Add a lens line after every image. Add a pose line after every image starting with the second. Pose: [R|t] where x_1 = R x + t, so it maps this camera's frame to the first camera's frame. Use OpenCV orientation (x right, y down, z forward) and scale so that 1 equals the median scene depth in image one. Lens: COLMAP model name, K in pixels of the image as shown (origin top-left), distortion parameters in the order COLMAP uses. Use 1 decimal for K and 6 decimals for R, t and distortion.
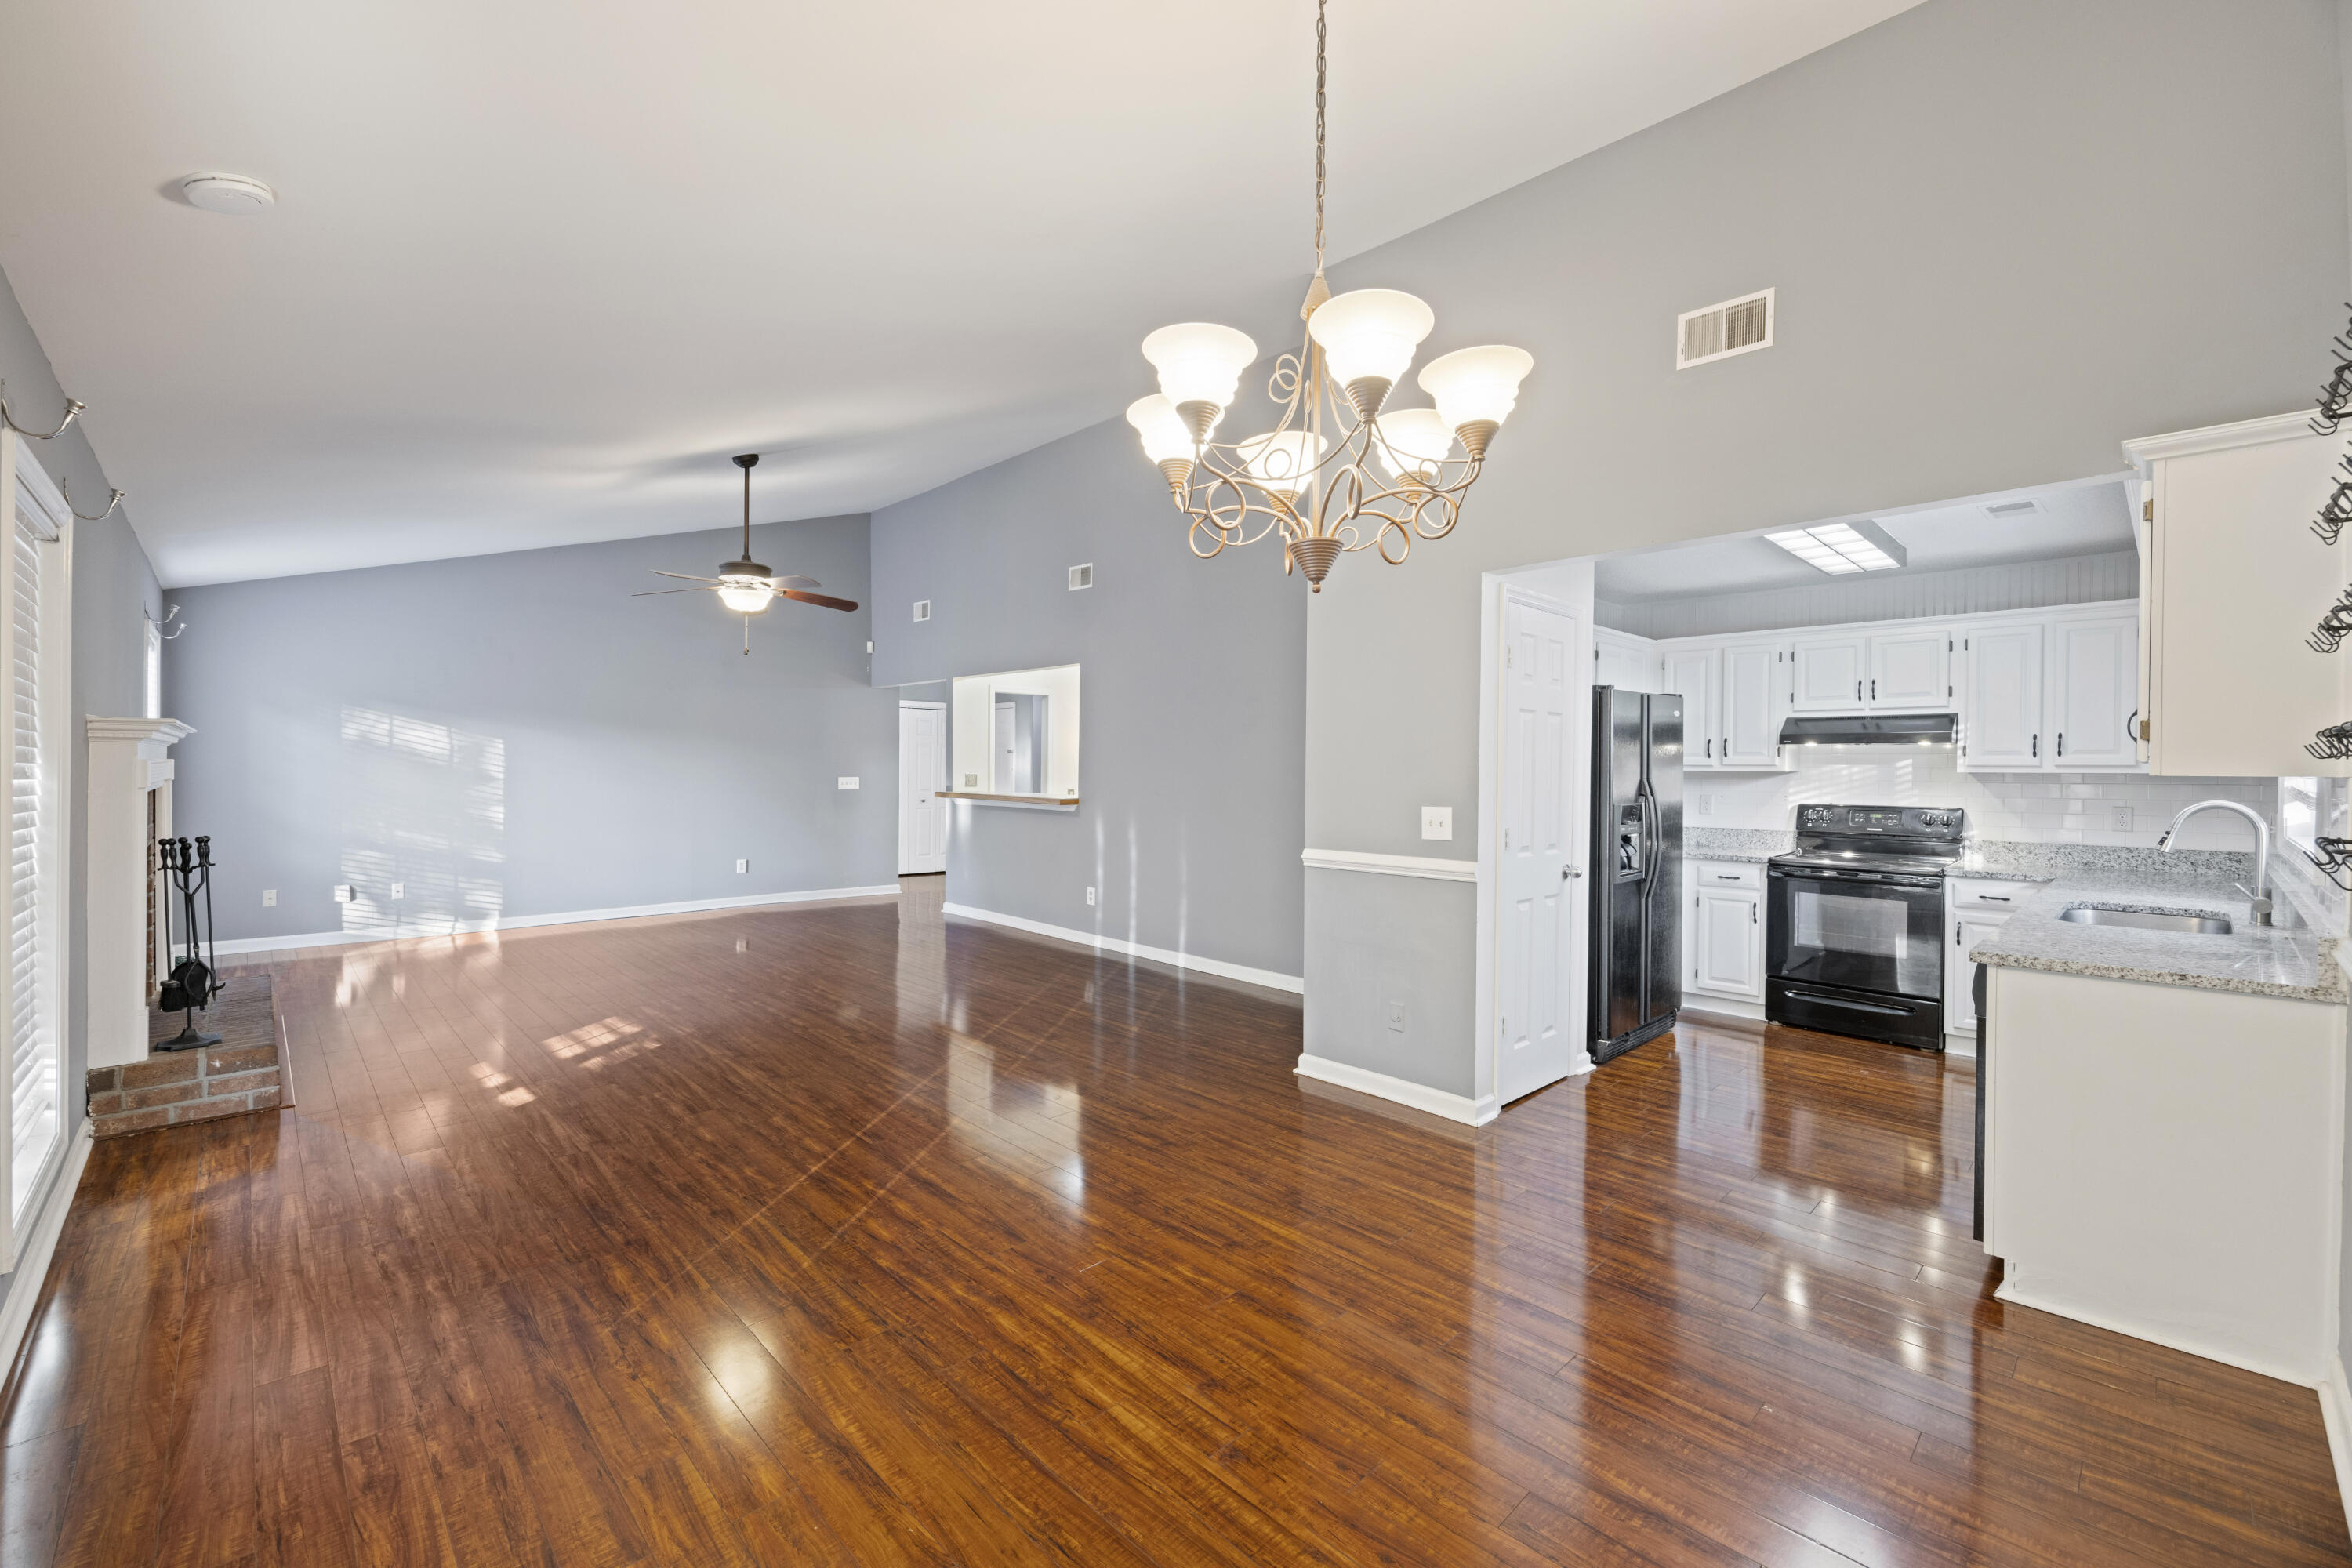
lens RADIAL K [[974.4, 0, 1175.3], [0, 974.4, 779.0], [0, 0, 1]] dist [0.003303, 0.000030]
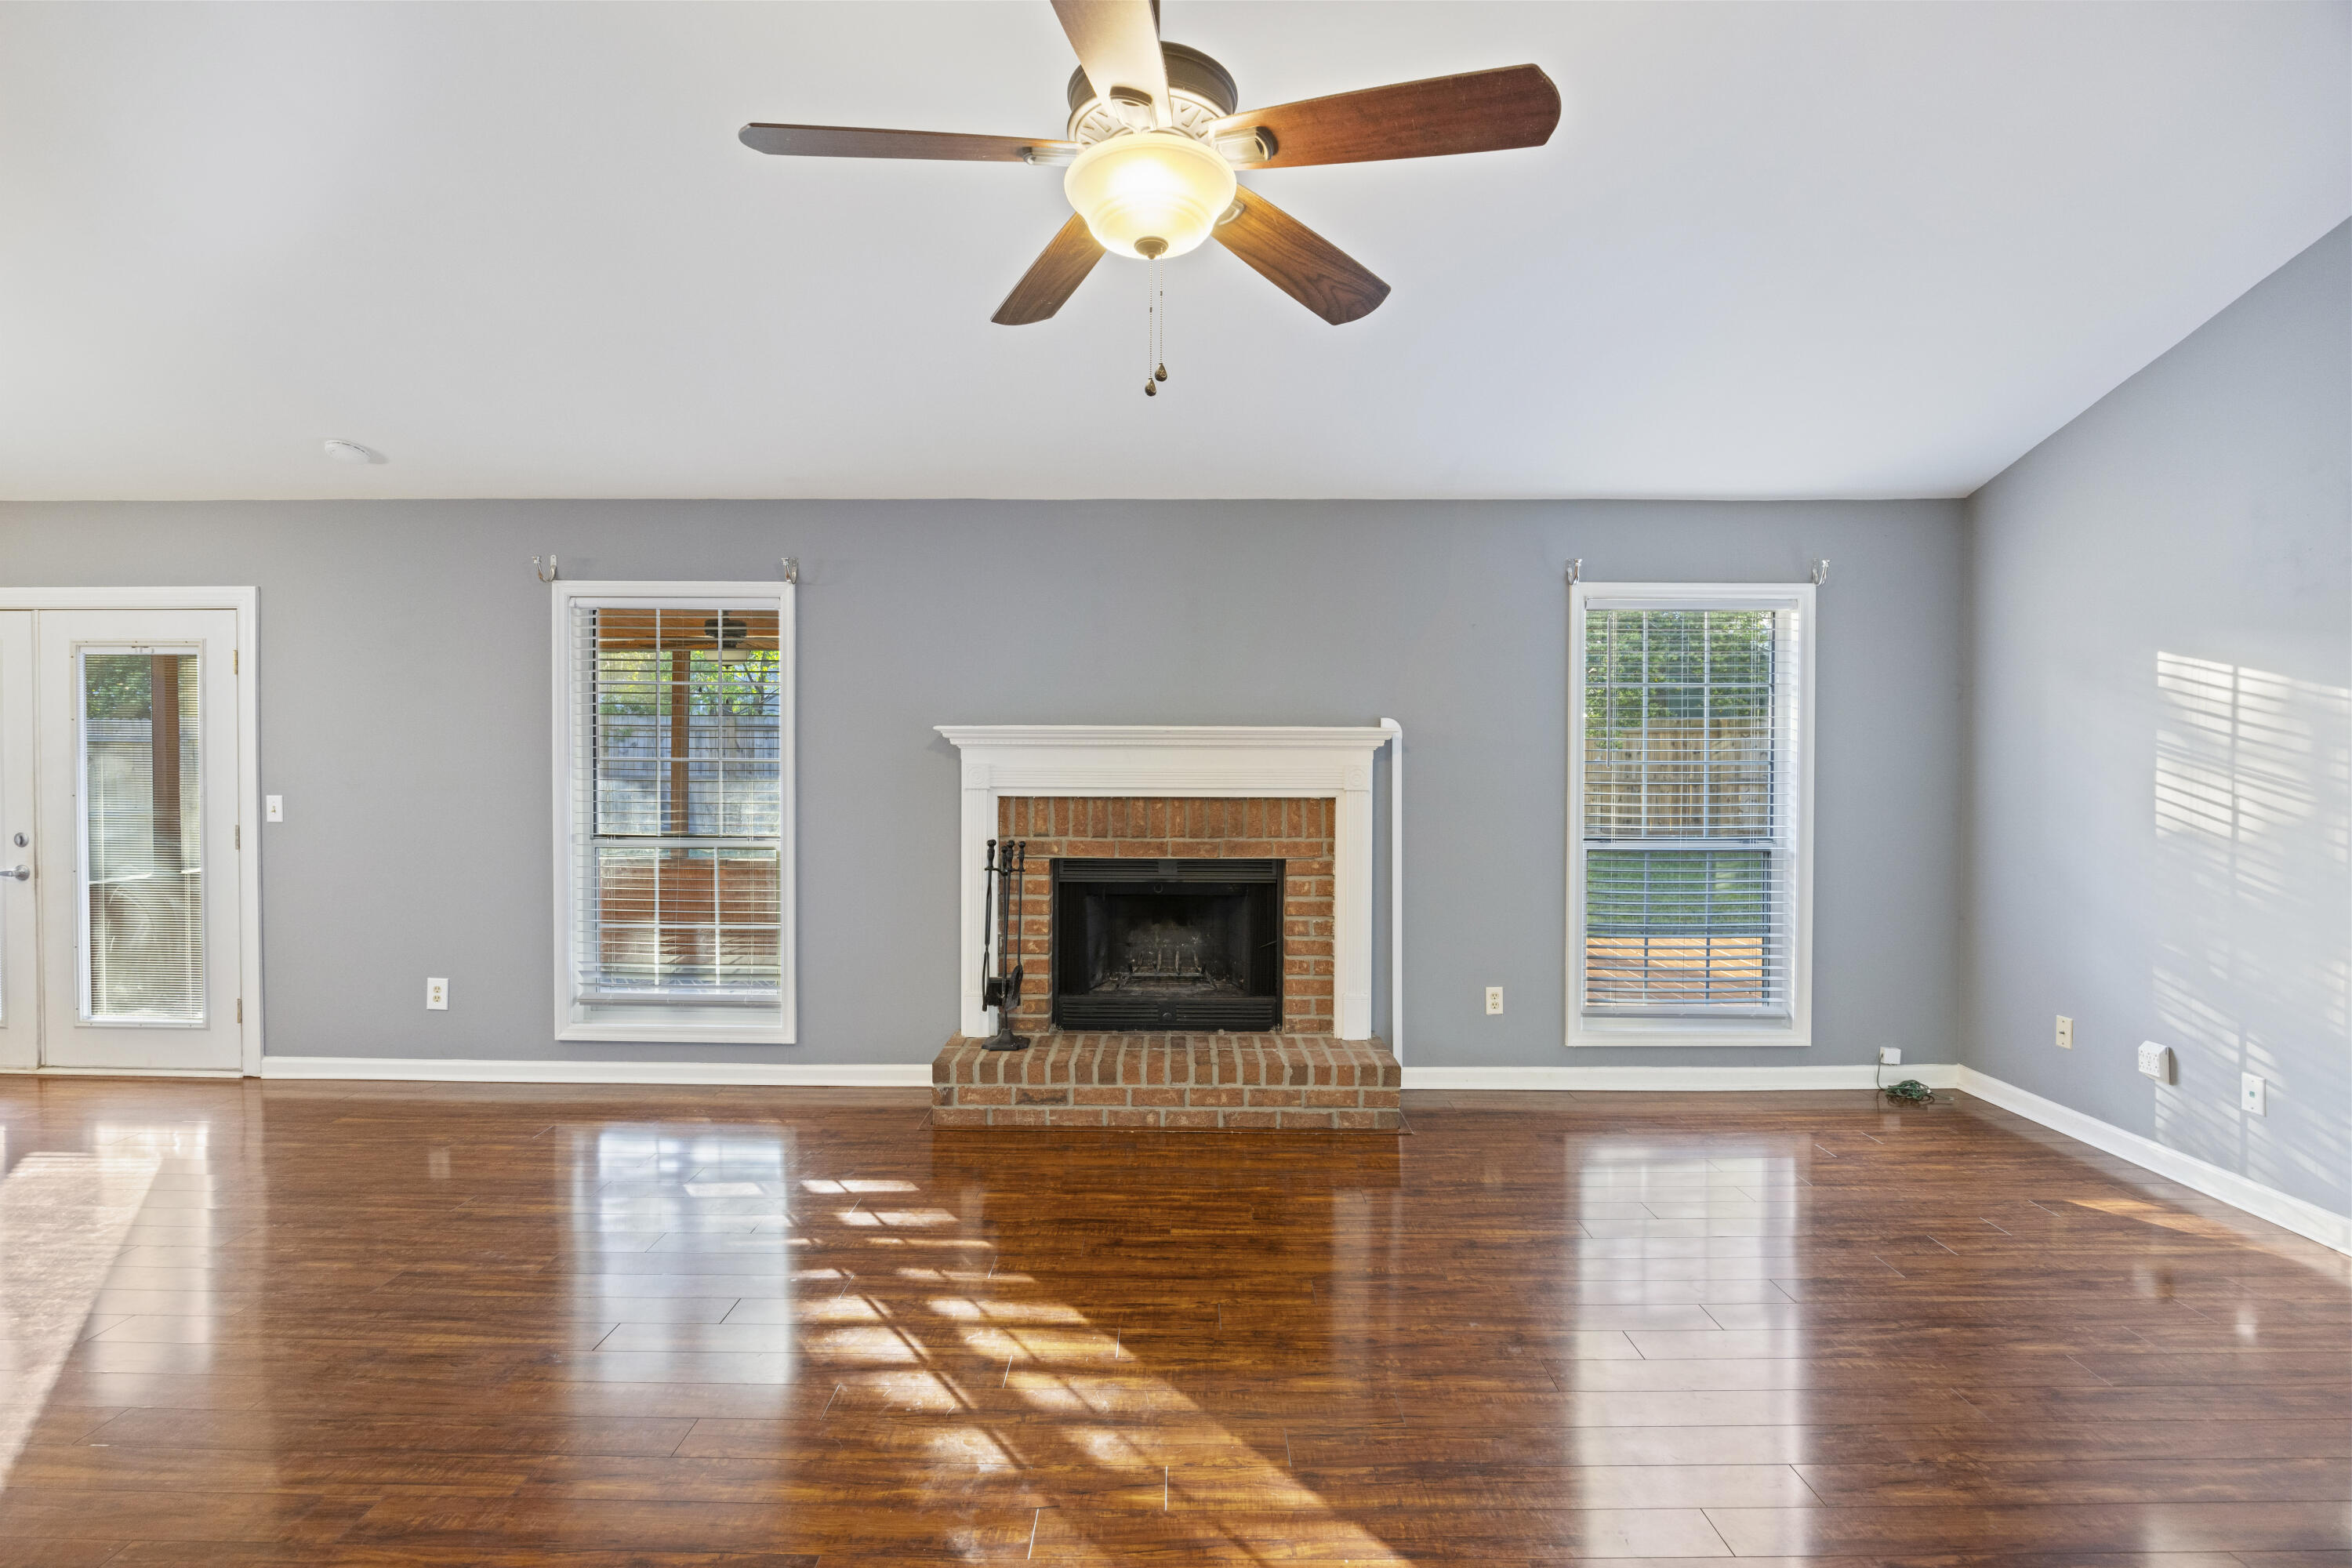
lens RADIAL K [[1070.6, 0, 1182.2], [0, 1070.6, 775.8], [0, 0, 1]] dist [-0.014504, -0.000296]
pose [[-0.699266, -0.004149, -0.714849, -0.285995], [-0.019748, 0.999714, 0.013515, -0.020019], [0.714589, 0.023567, -0.699148, 1.579782]]
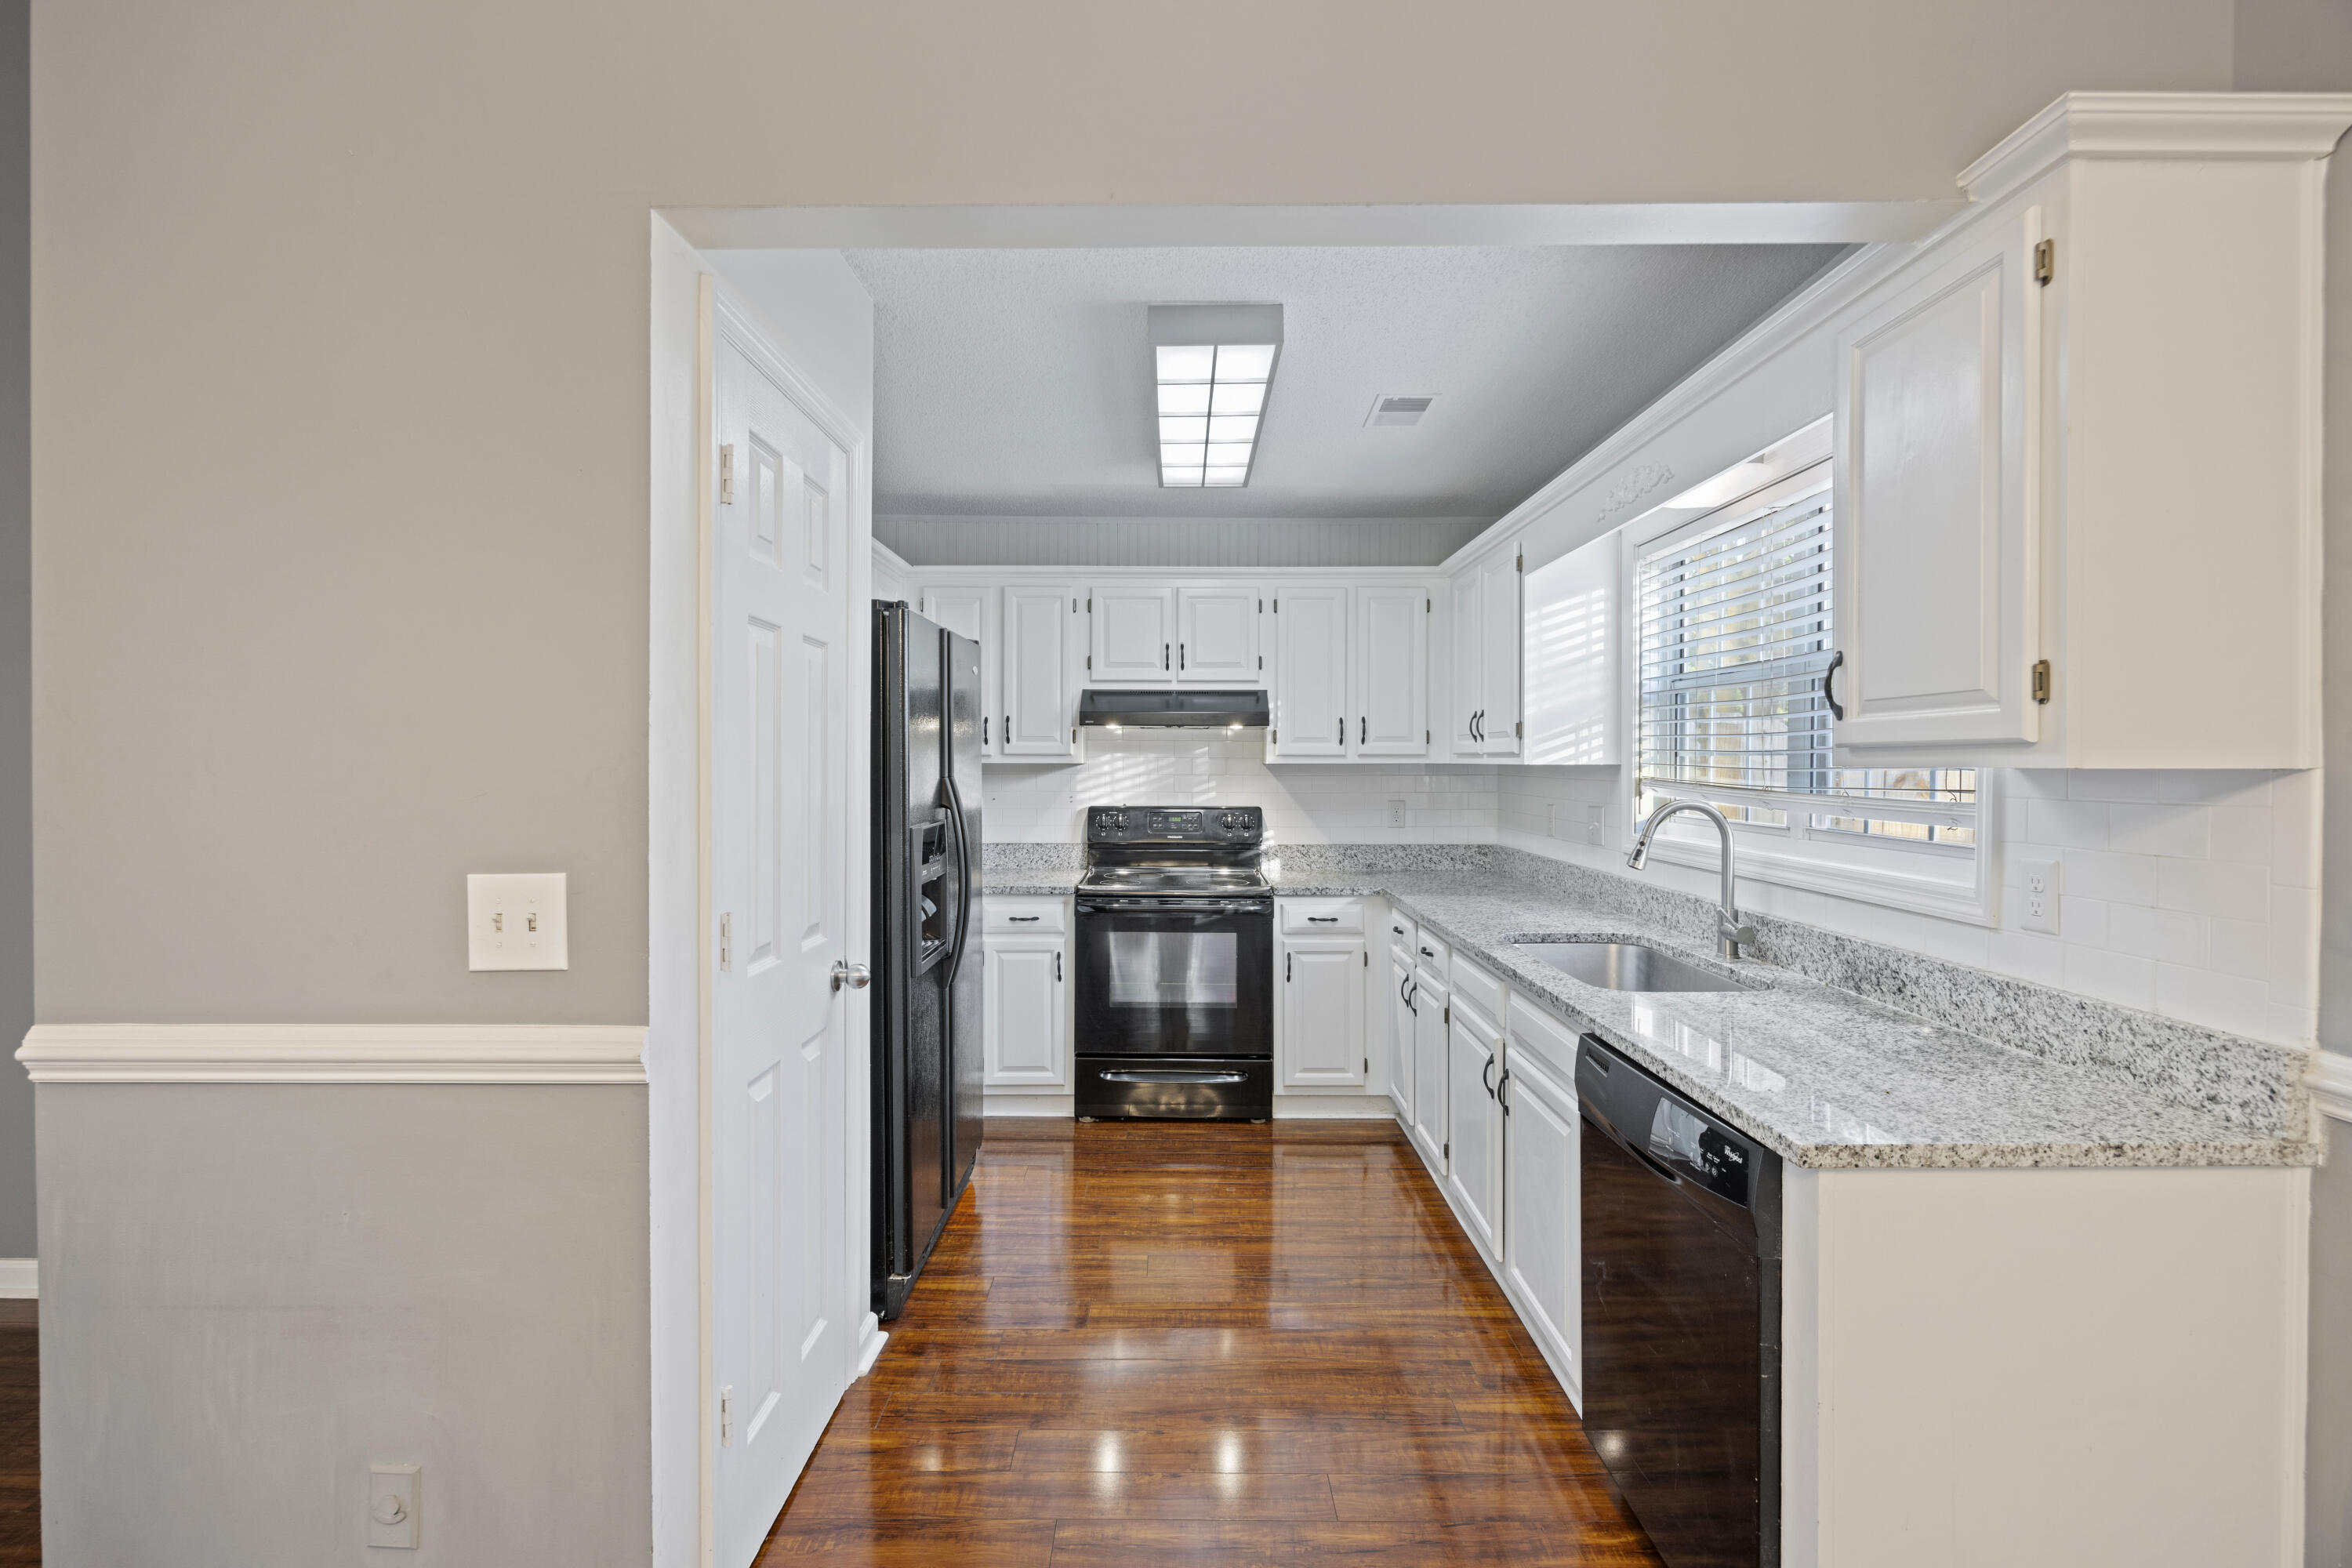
lens RADIAL K [[1020.4, 0, 1178.5], [0, 1020.4, 775.5], [0, 0, 1]] dist [-0.002495, -0.000304]
pose [[0.687391, -0.014580, 0.726141, 0.141839], [0.012359, 0.999889, 0.008376, -0.005026], [-0.726182, 0.003217, 0.687495, 0.492969]]
